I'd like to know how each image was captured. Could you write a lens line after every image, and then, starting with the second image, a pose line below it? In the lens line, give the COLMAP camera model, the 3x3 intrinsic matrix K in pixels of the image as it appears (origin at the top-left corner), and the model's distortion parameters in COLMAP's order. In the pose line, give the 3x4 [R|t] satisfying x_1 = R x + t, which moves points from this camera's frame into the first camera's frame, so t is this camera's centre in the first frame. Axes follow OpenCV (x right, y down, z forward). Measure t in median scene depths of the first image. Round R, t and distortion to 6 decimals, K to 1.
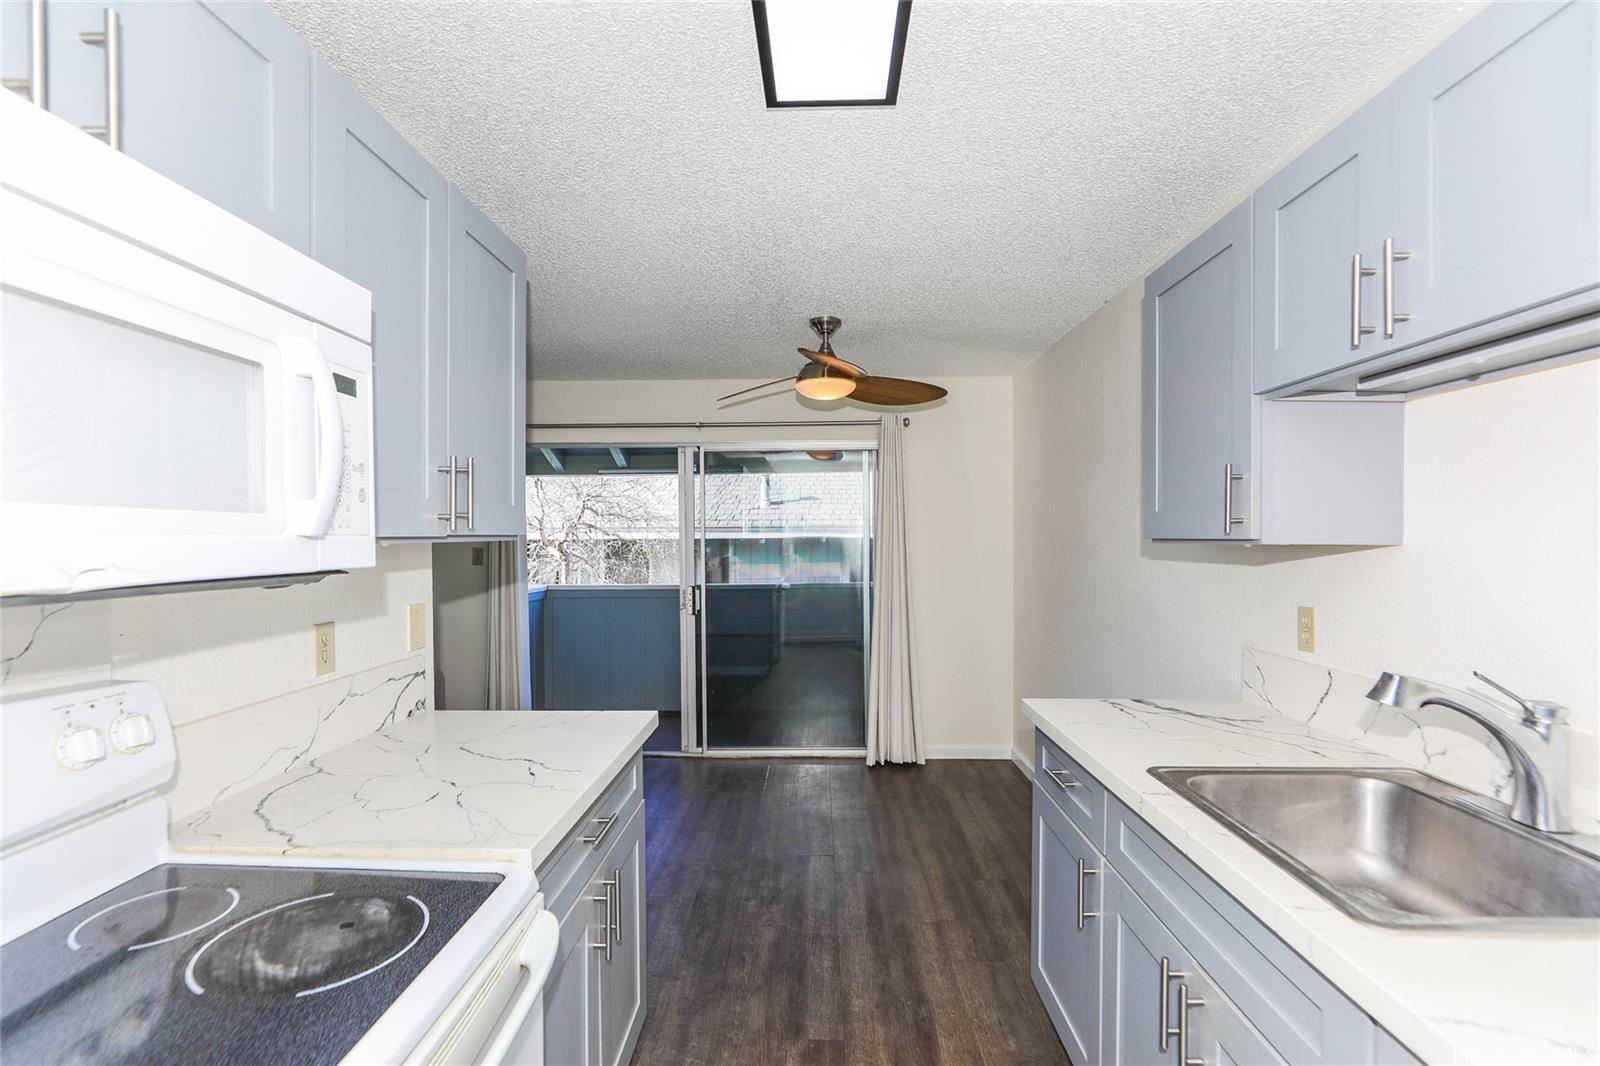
lens RADIAL K [[748.1, 0, 800.5], [0, 748.1, 554.8], [0, 0, 1]] dist [-0.028689, 0.016760]
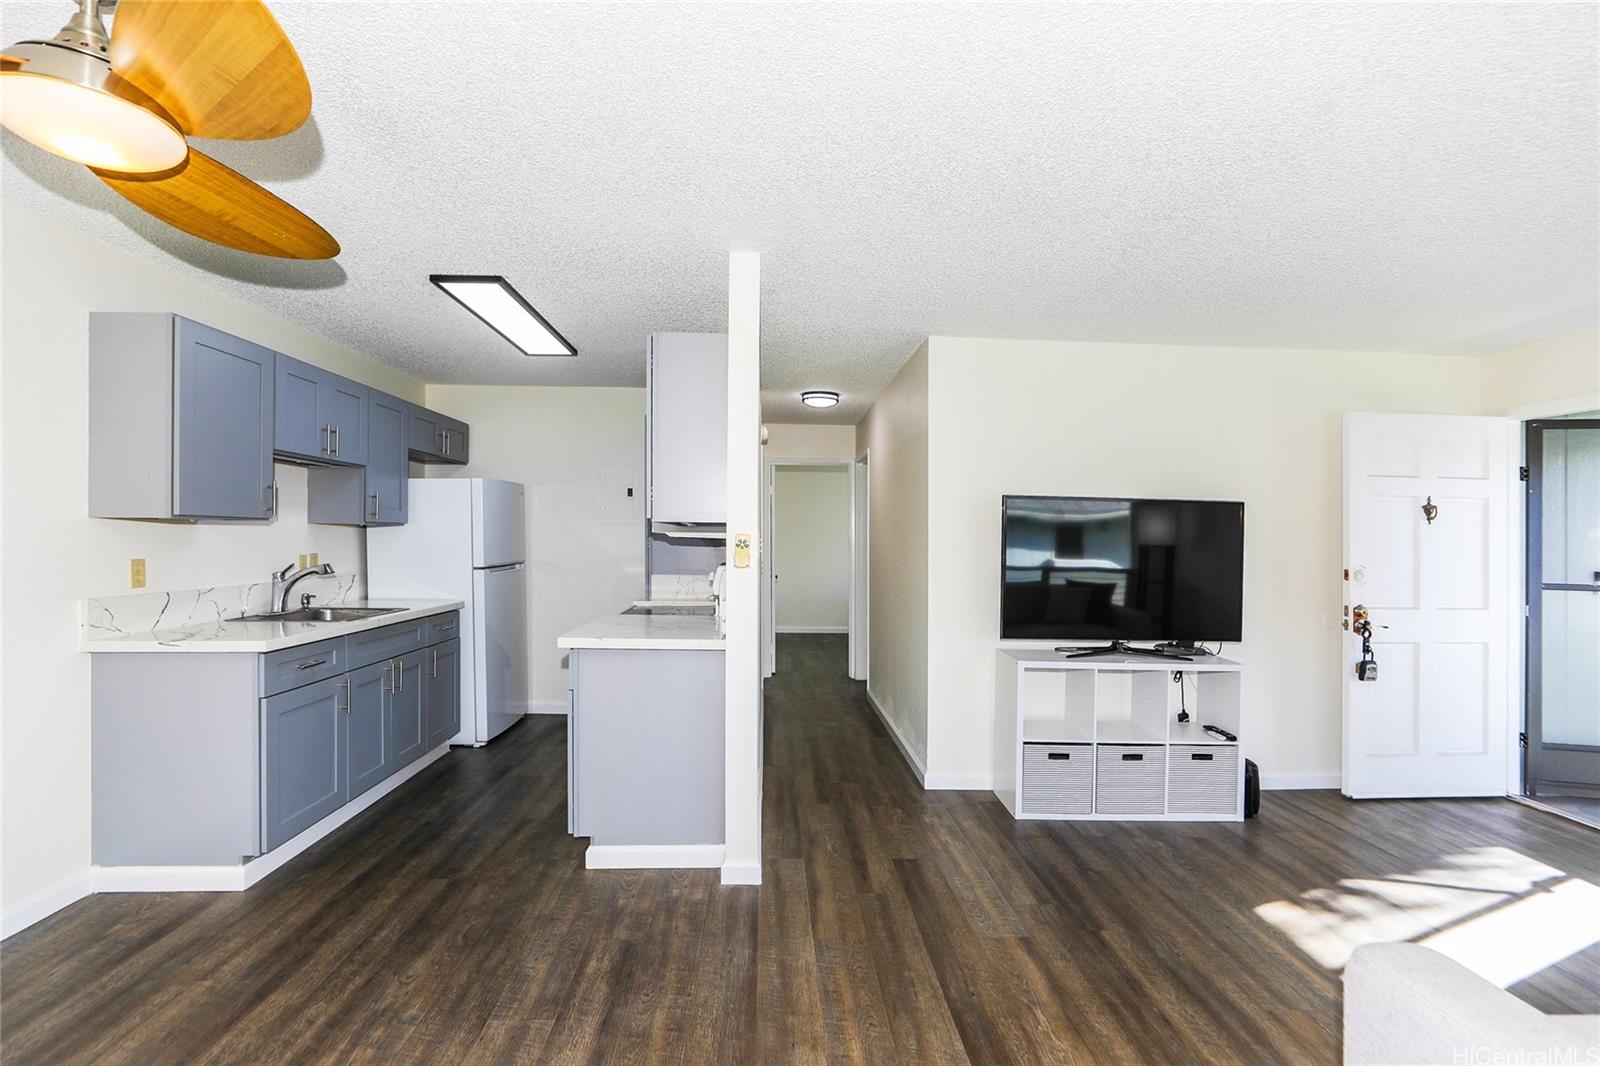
lens RADIAL K [[728.1, 0, 801.2], [0, 728.1, 547.3], [0, 0, 1]] dist [-0.041391, 0.017299]
pose [[-0.997073, -0.008553, -0.075970, -0.243464], [-0.011164, 0.999359, 0.034015, -0.008443], [0.075630, 0.034763, -0.996530, 1.068467]]
